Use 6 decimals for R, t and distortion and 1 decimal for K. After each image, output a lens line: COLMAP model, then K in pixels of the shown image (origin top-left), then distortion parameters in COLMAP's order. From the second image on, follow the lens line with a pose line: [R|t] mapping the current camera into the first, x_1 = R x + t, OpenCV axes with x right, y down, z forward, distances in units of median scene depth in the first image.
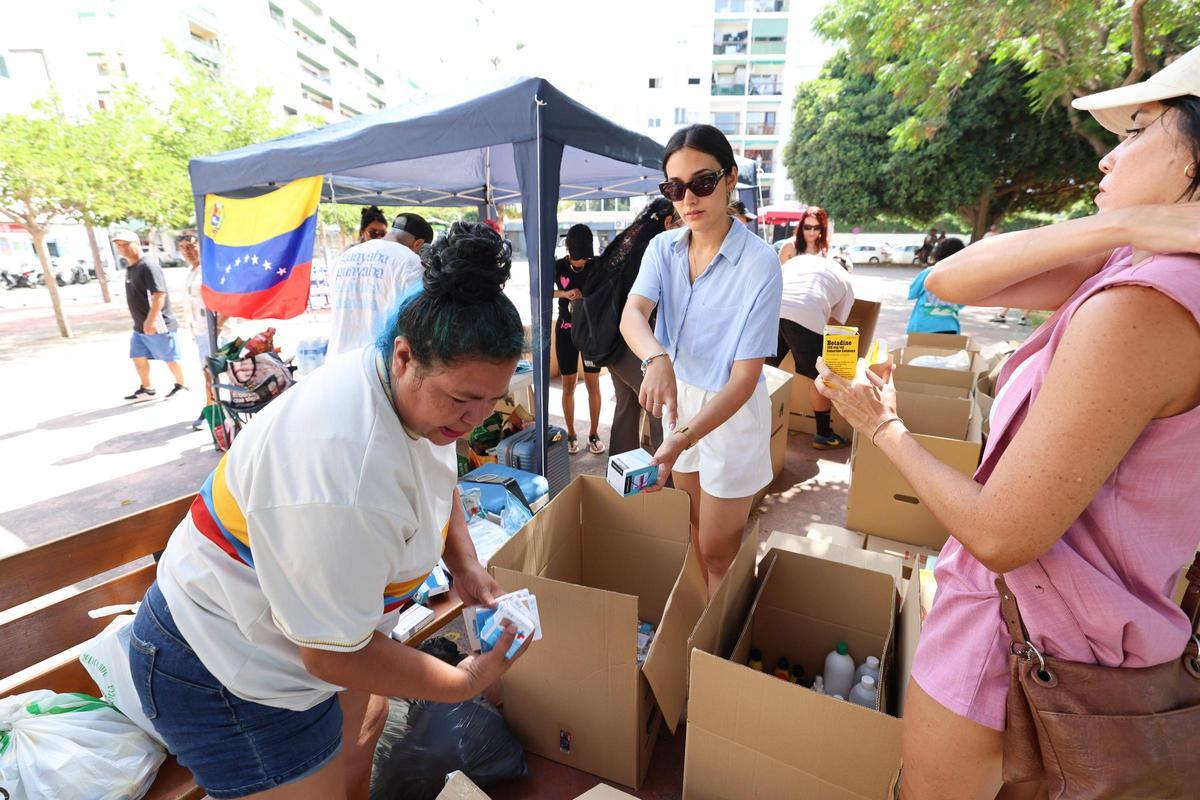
lens RADIAL K [[539.2, 0, 583.7], [0, 539.2, 402.3], [0, 0, 1]] dist [-0.043228, 0.015577]
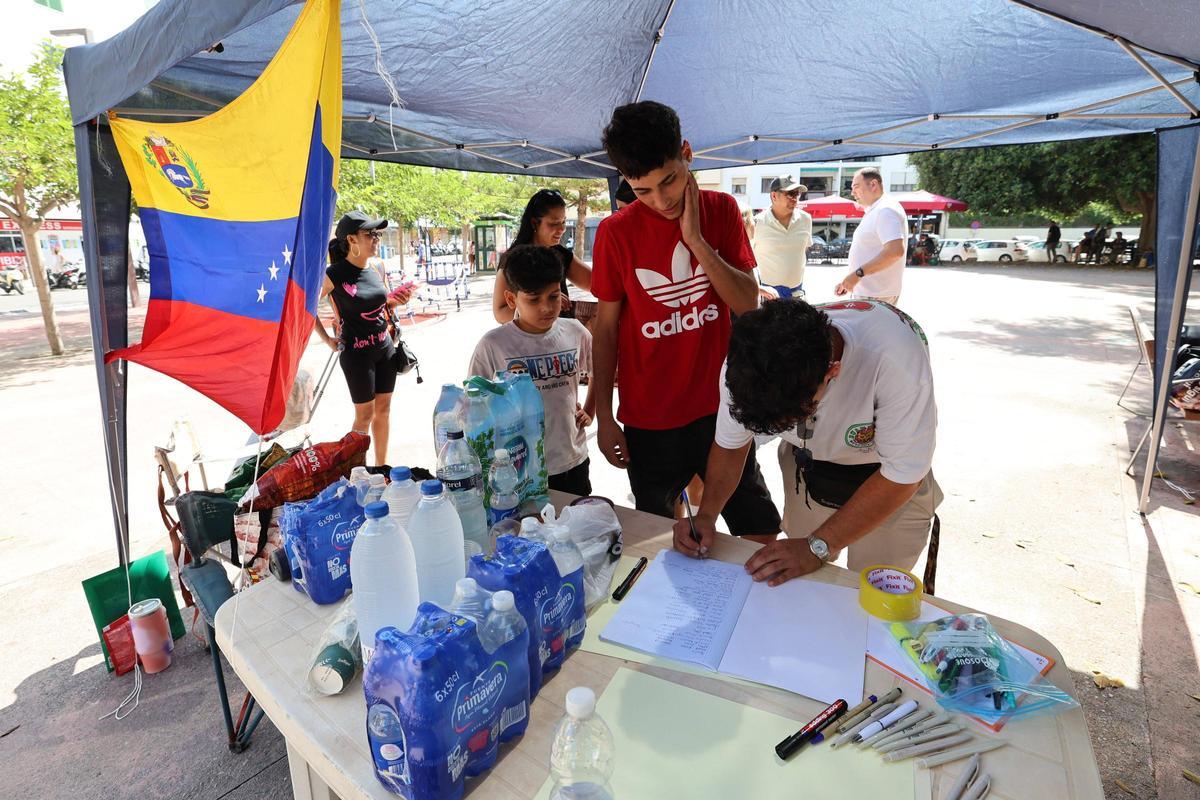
lens RADIAL K [[572.2, 0, 602.3], [0, 572.2, 368.1], [0, 0, 1]] dist [-0.042697, 0.017844]
pose [[0.996997, 0.012804, -0.076377, -0.042773], [-0.017997, 0.997543, -0.067707, -0.028636], [0.075322, 0.068878, 0.994778, 0.100811]]
